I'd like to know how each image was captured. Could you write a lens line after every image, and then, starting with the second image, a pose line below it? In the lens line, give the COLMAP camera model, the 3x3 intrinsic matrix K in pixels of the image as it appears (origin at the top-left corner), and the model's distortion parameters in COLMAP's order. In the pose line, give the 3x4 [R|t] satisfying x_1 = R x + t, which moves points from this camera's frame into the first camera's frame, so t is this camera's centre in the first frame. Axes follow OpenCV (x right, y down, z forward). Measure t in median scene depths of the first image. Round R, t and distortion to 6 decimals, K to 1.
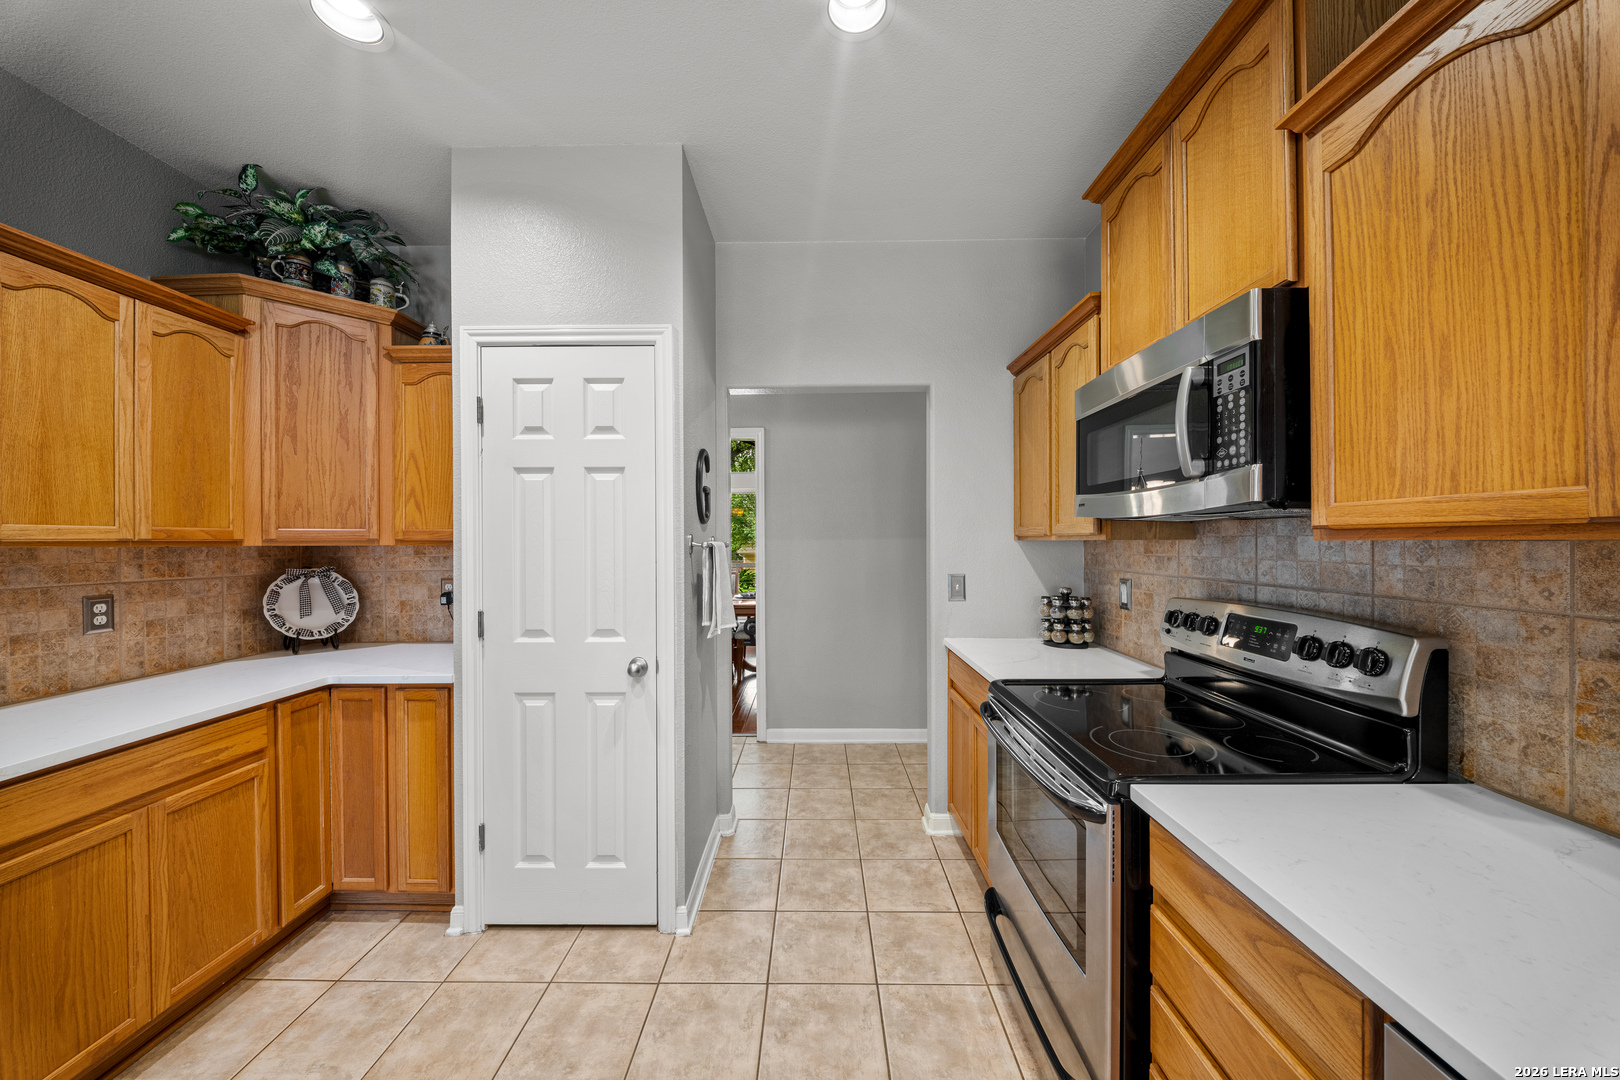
lens RADIAL K [[563.6, 0, 810.4], [0, 563.6, 545.4], [0, 0, 1]] dist [-0.004292, -0.000687]
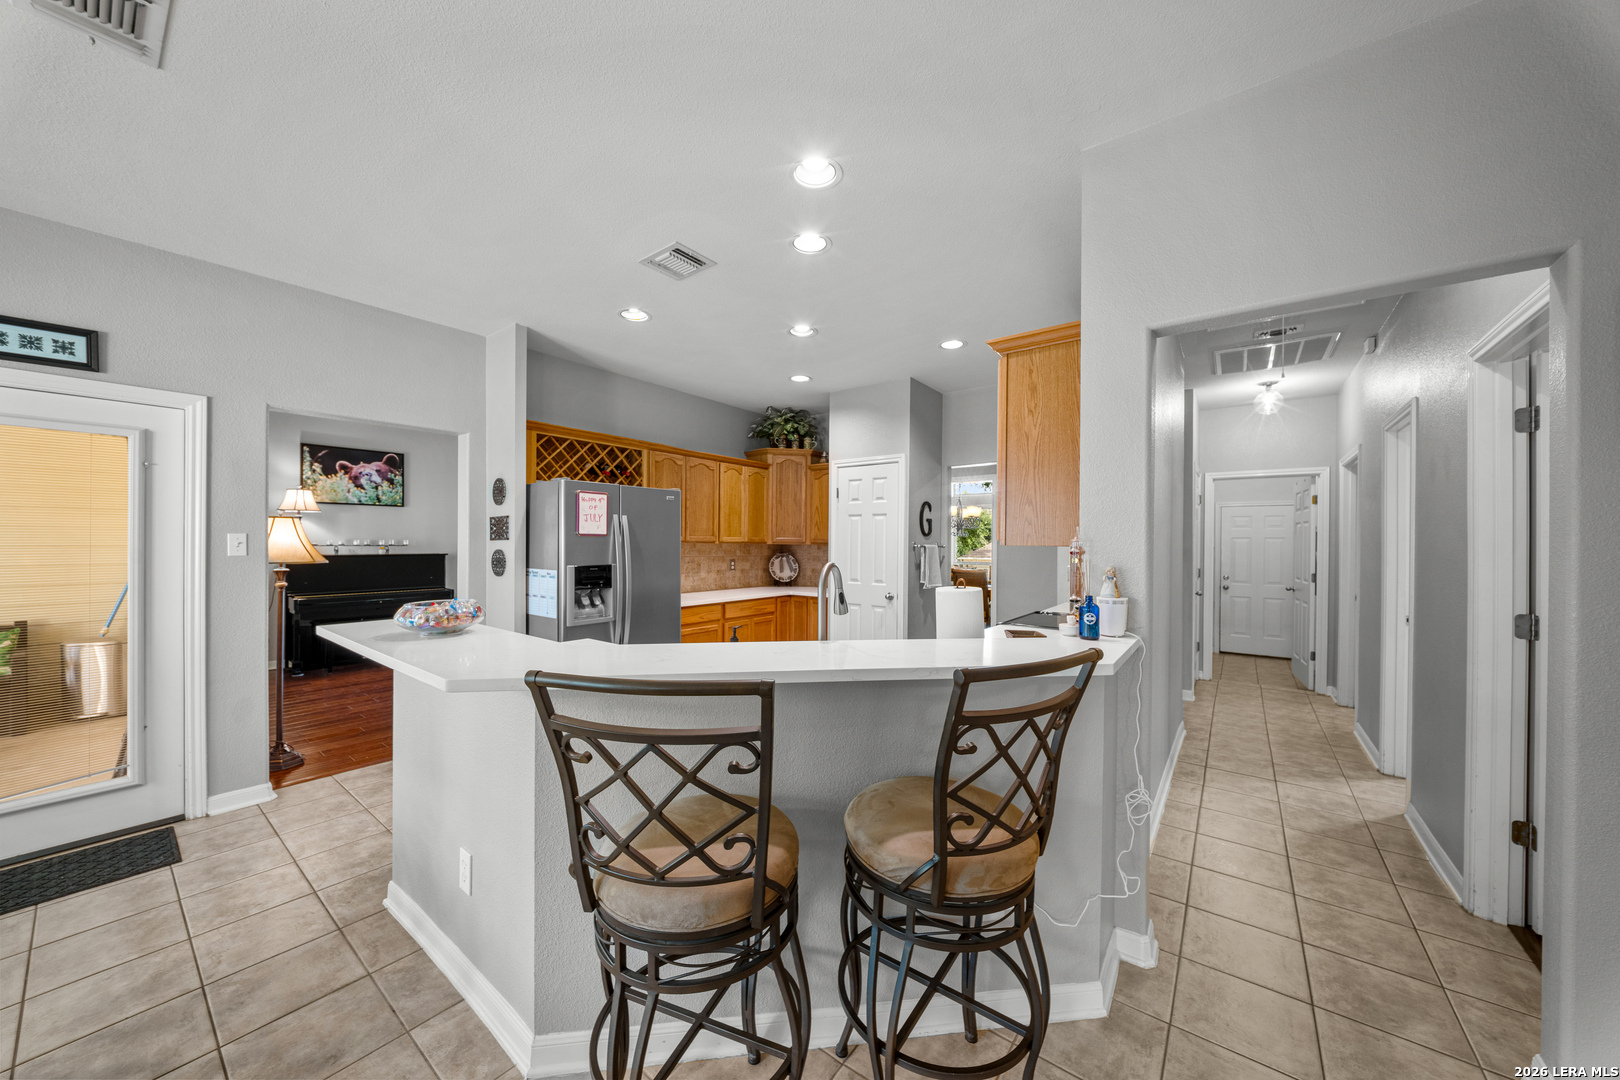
lens RADIAL K [[563.6, 0, 810.4], [0, 563.6, 545.4], [0, 0, 1]] dist [-0.004292, -0.000687]
pose [[0.797977, 0.012824, -0.602552, 0.792342], [-0.013851, 0.999900, 0.002938, -0.002860], [0.602529, 0.006002, 0.798074, -1.028776]]
